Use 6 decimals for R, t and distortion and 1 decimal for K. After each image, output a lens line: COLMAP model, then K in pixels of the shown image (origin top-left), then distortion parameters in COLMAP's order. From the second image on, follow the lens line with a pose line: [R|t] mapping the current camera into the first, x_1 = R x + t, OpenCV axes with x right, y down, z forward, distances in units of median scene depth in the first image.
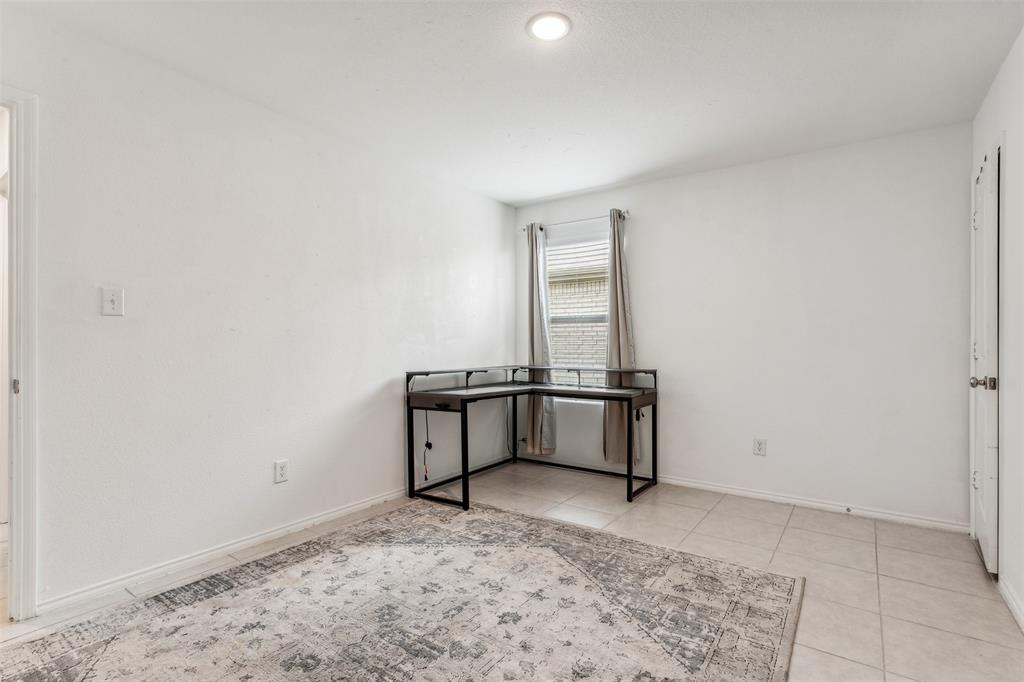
lens RADIAL K [[494.2, 0, 511.5], [0, 494.2, 342.5], [0, 0, 1]] dist [0.005226, 0.000477]
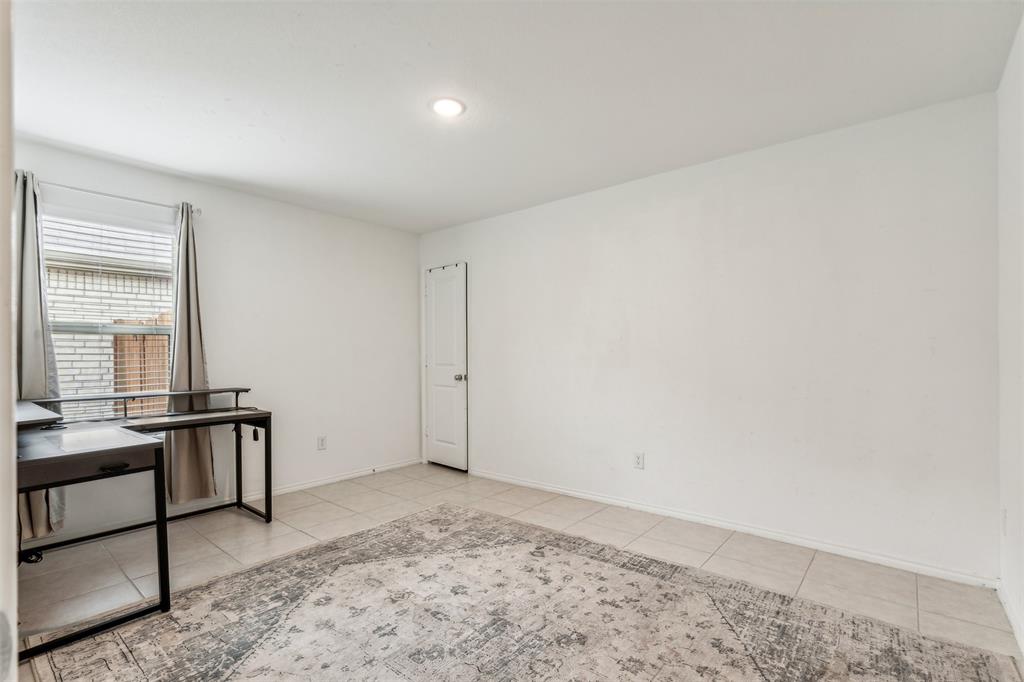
lens RADIAL K [[475.3, 0, 506.1], [0, 475.3, 360.1], [0, 0, 1]] dist [0.000274, -0.000110]
pose [[0.082275, -0.013490, 0.996518, -0.809987], [0.002790, 0.999908, 0.013305, -0.013594], [-0.996606, 0.001686, 0.082305, 0.560683]]
